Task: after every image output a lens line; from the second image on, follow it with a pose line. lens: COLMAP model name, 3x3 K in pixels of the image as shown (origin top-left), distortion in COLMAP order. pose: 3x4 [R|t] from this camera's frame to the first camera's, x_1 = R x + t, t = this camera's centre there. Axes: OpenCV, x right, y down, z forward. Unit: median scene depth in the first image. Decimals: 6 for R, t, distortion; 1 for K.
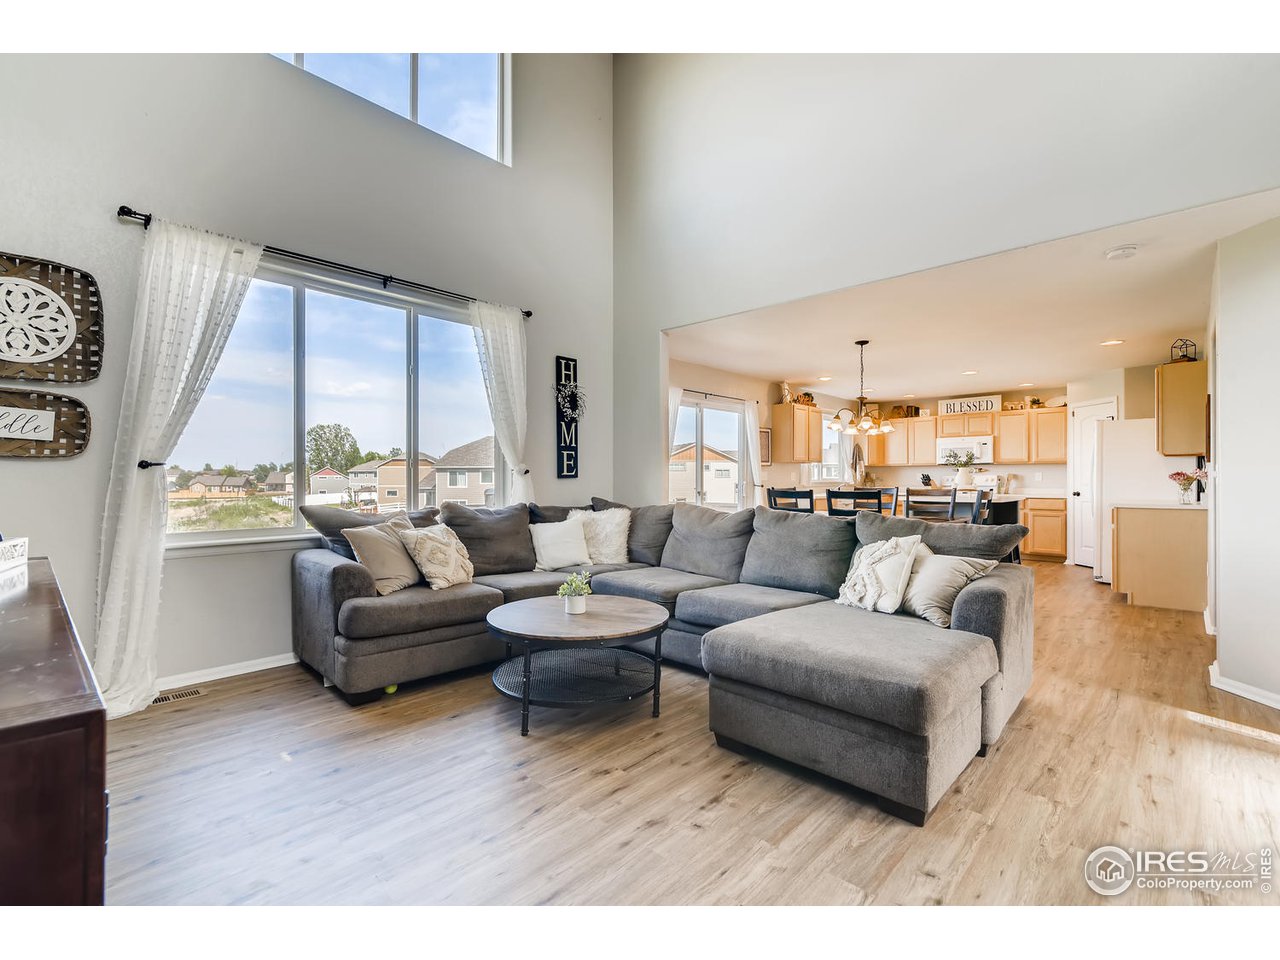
lens RADIAL K [[579.4, 0, 634.8], [0, 579.4, 479.3], [0, 0, 1]] dist [0.001023, -0.000135]
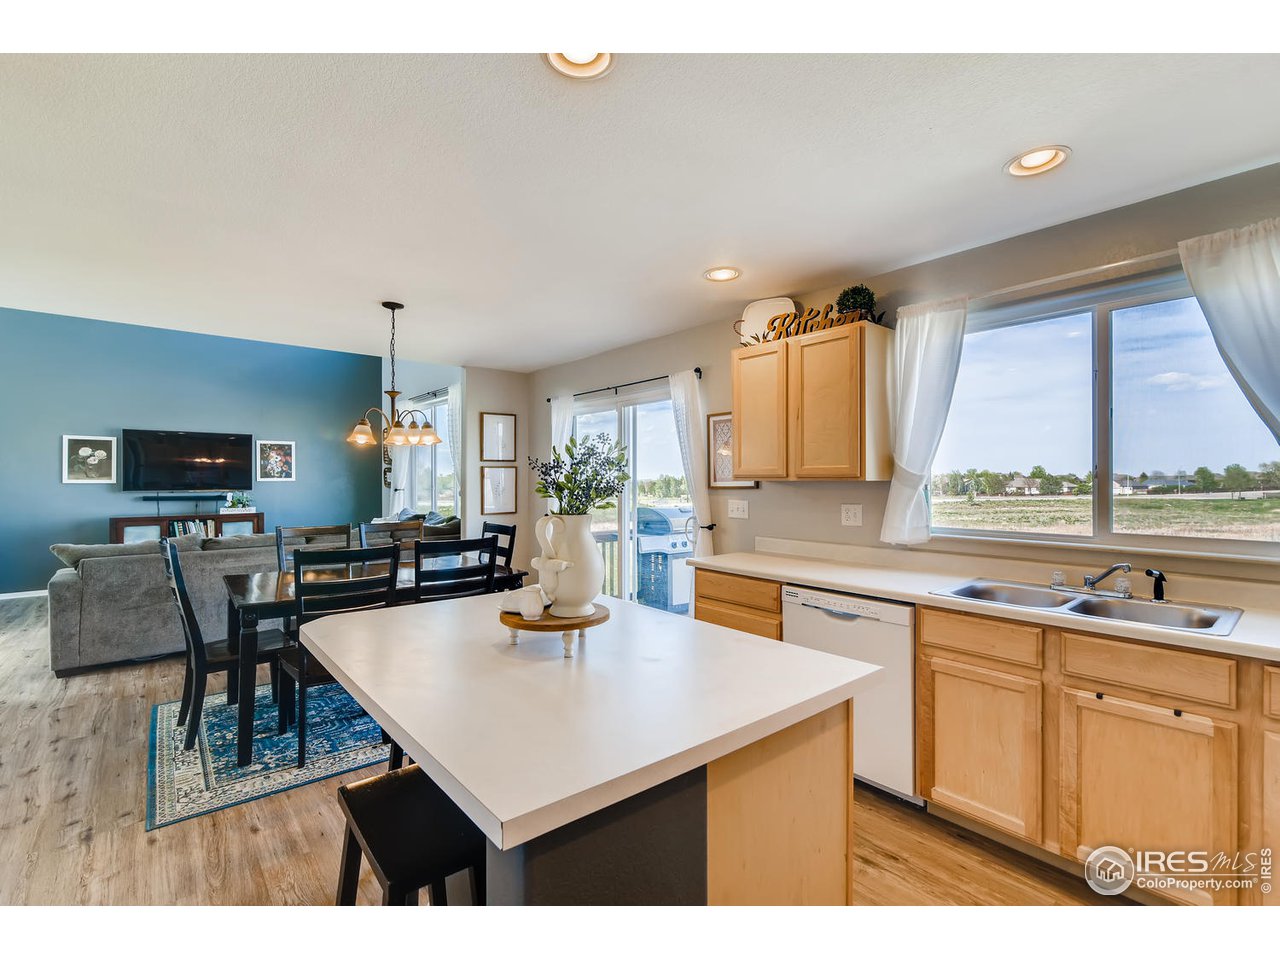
lens RADIAL K [[579.4, 0, 637.6], [0, 579.4, 477.5], [0, 0, 1]] dist [0.001023, -0.000135]
pose [[-0.106370, -0.001685, -0.994325, 0.721149], [-0.001400, 0.999998, -0.001545, -0.031213], [0.994326, 0.001227, -0.106372, 0.961052]]
